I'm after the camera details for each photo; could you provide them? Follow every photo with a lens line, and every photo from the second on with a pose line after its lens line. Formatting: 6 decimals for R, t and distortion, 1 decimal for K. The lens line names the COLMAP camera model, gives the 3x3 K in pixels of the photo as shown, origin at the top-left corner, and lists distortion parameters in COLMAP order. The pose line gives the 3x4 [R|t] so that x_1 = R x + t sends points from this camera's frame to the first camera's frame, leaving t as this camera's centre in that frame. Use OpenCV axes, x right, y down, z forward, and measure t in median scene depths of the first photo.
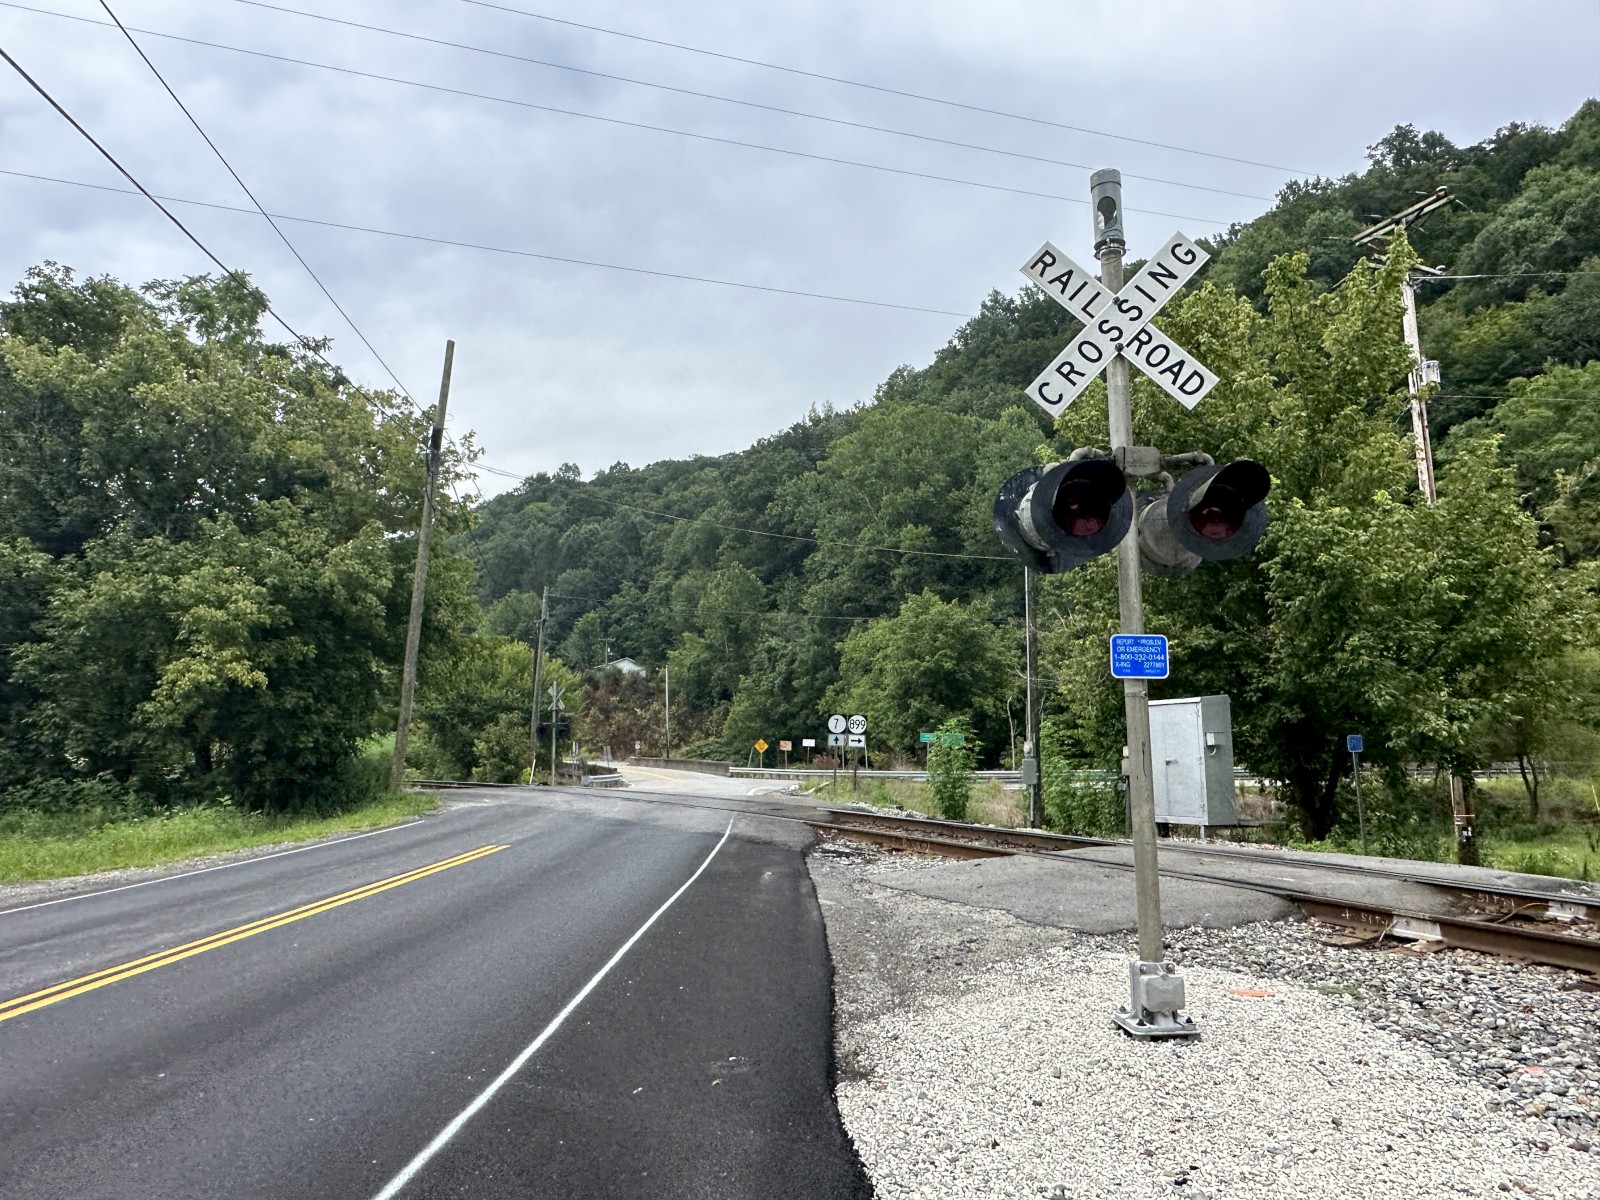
lens RADIAL K [[1049.7, 0, 804.3], [0, 1049.7, 612.5], [0, 0, 1]] dist [-0.000075, 0.001572]
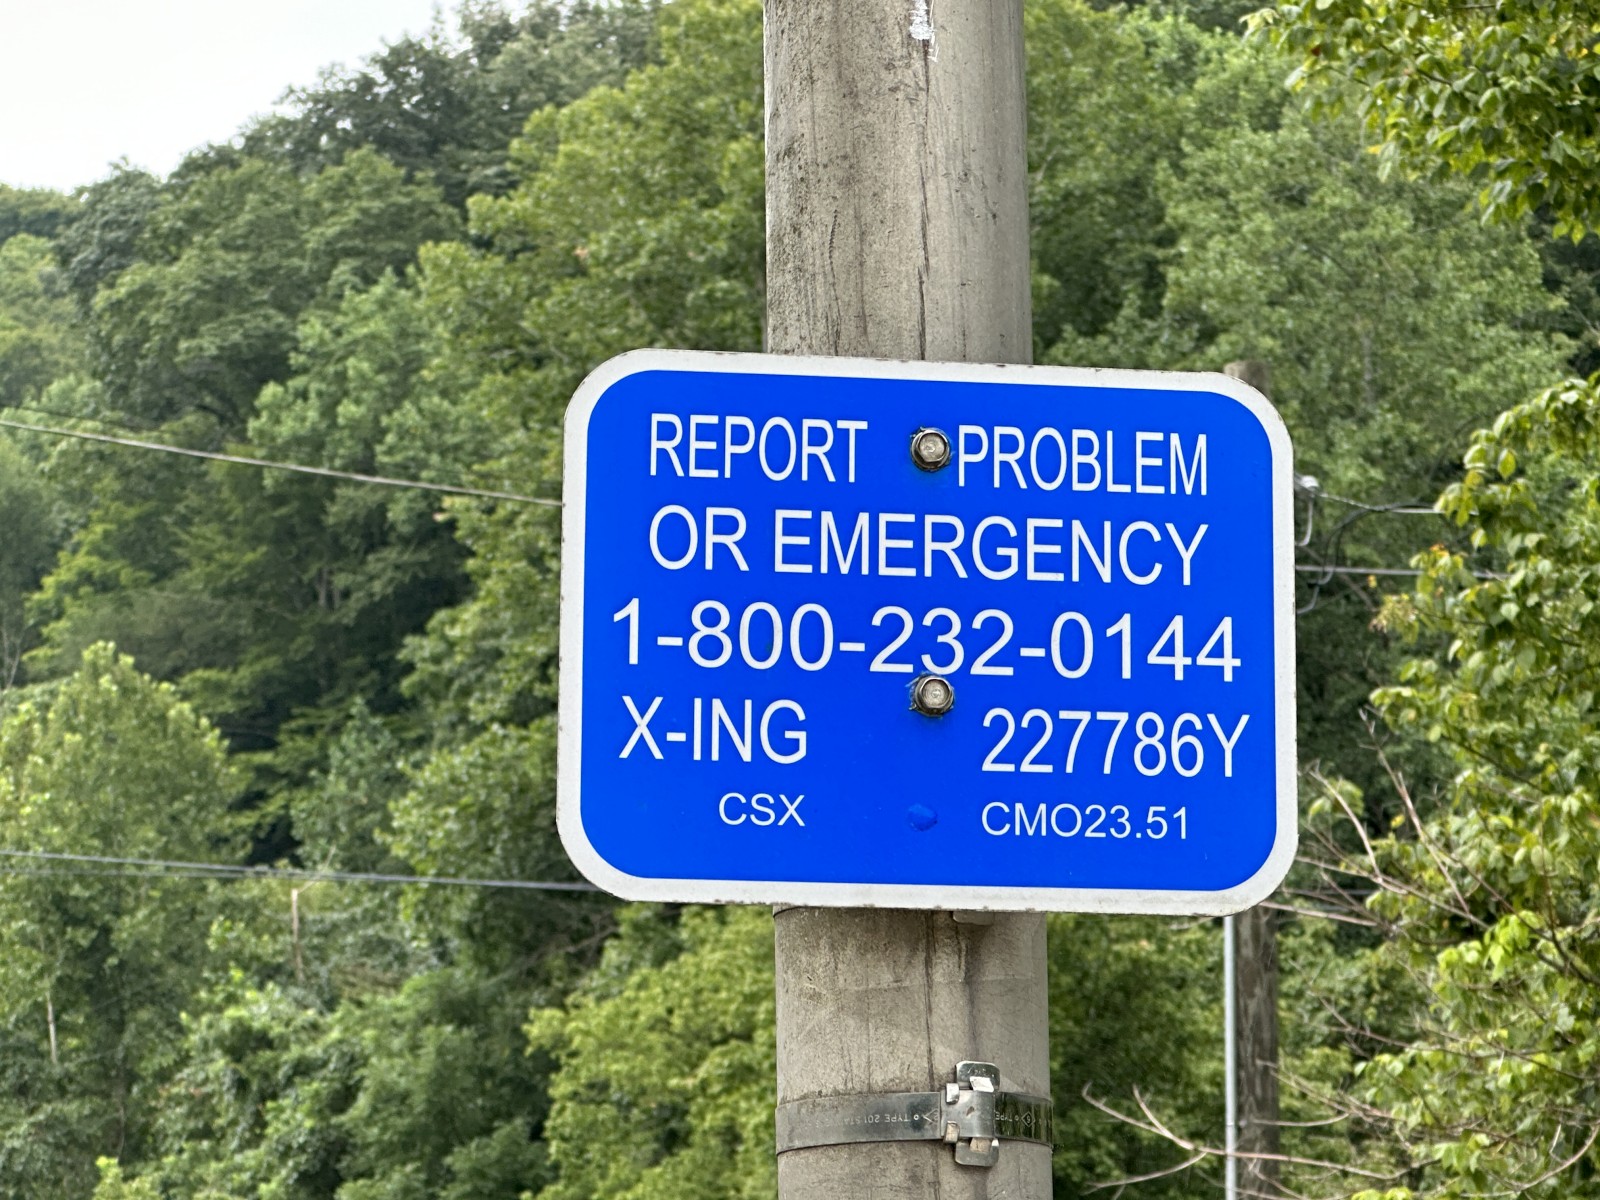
lens RADIAL K [[4590.3, 0, 800.0], [0, 4590.3, 600.0], [0, 0, 1]] dist [-0.356858, 10.976158]
pose [[0.997201, 0.016081, 0.073023, 0.074232], [-0.011446, 0.997919, -0.063461, 0.016059], [-0.073892, 0.062447, 0.995309, 0.171163]]
